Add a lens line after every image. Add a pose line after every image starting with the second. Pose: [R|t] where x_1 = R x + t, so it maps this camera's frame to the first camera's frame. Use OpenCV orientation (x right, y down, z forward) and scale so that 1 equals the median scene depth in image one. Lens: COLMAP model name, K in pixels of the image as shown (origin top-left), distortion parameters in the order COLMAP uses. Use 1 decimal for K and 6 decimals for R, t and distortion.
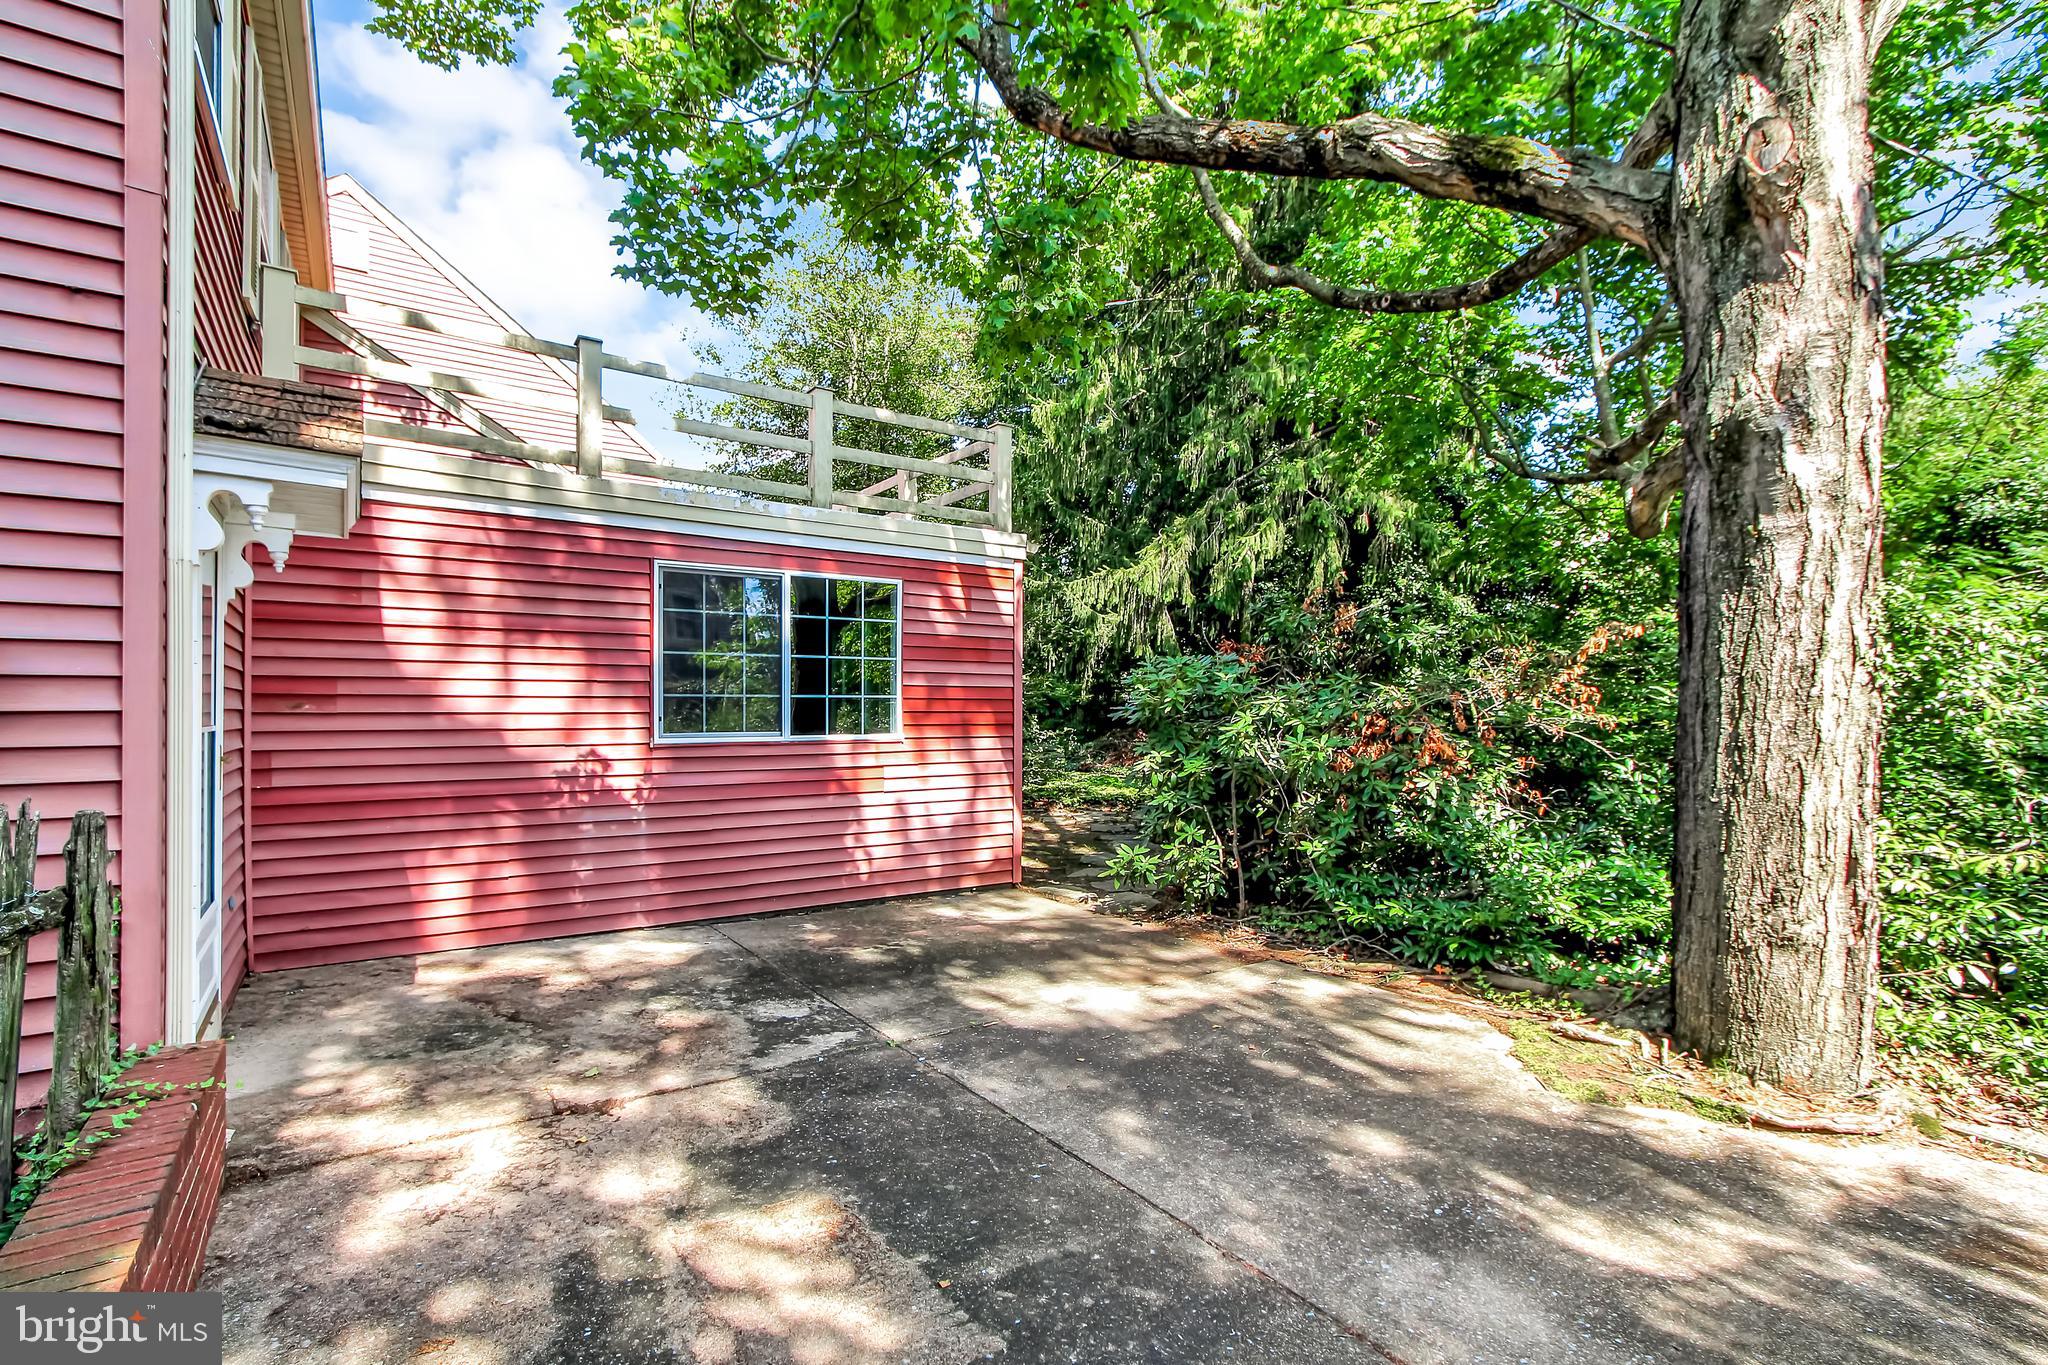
lens RADIAL K [[986.9, 0, 1014.9], [0, 986.9, 698.4], [0, 0, 1]] dist [0.001701, 0.002591]
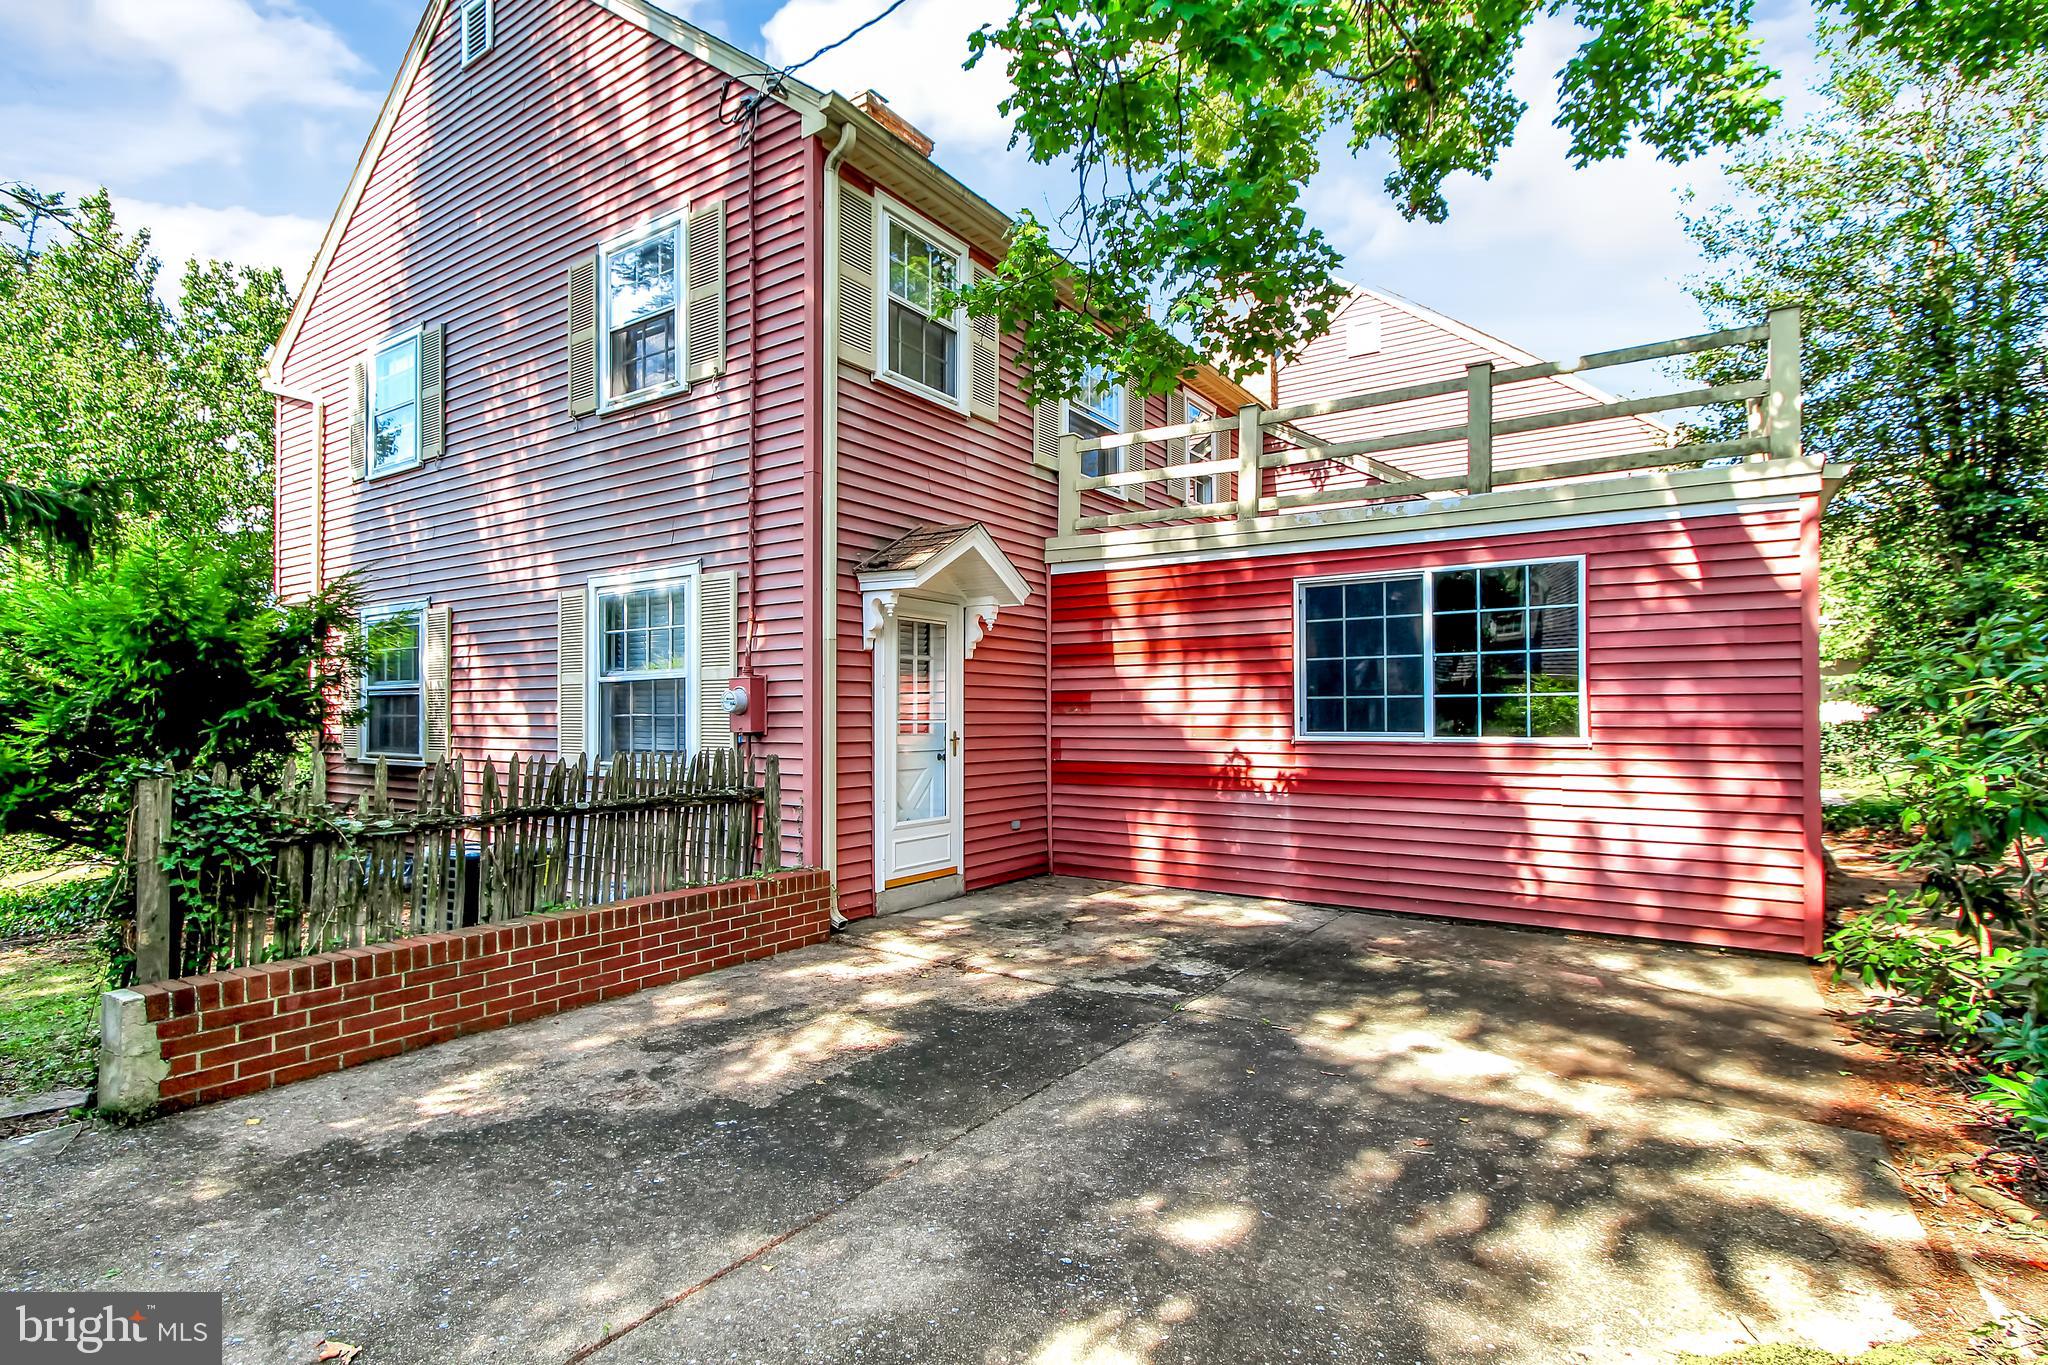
lens RADIAL K [[986.9, 0, 1015.2], [0, 986.9, 693.3], [0, 0, 1]] dist [0.001701, 0.002591]
pose [[0.346609, -0.021670, -0.937759, 0.689069], [0.014004, 0.999741, -0.017926, 0.008278], [0.937905, -0.006919, 0.346823, 0.350610]]
